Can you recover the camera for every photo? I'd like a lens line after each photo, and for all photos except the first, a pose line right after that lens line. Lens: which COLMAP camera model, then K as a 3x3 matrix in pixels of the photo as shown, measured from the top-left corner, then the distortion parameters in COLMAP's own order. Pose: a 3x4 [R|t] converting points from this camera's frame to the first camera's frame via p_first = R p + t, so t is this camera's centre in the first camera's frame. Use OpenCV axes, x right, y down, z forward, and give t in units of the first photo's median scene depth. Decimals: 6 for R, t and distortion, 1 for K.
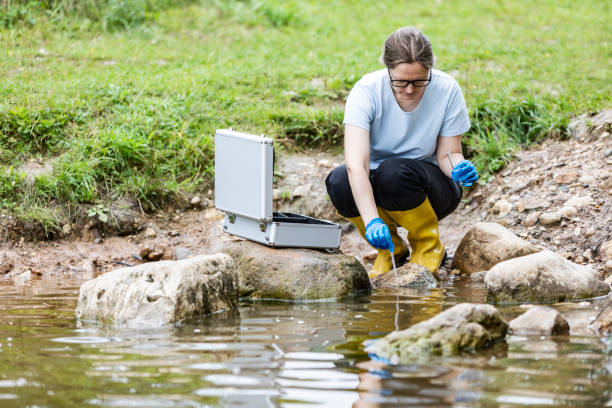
lens RADIAL K [[2419.9, 0, 306.2], [0, 2419.9, 204.3], [0, 0, 1]] dist [-0.121355, -2.220534]
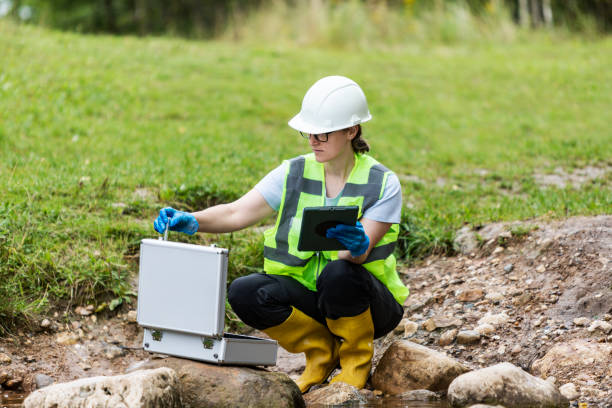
lens RADIAL K [[3582.2, 0, 306.0], [0, 3582.2, 204.1], [0, 0, 1]] dist [-0.319689, 10.882549]
pose [[0.983836, 0.004438, 0.179017, -0.191506], [0.005292, 0.998536, -0.053841, 0.026584], [-0.178994, 0.053918, 0.982372, -0.317045]]
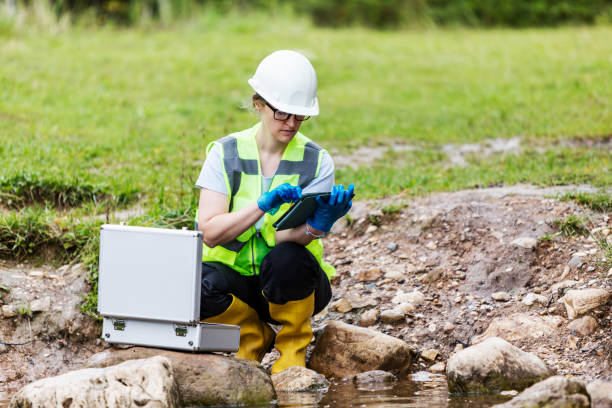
lens RADIAL K [[3582.2, 0, 306.0], [0, 3582.2, 204.1], [0, 0, 1]] dist [-0.319689, 10.882549]
pose [[0.921809, -0.026357, 0.386746, -0.413895], [0.049785, 0.997473, -0.050685, 0.028201], [-0.384433, 0.065976, 0.920792, -0.209789]]
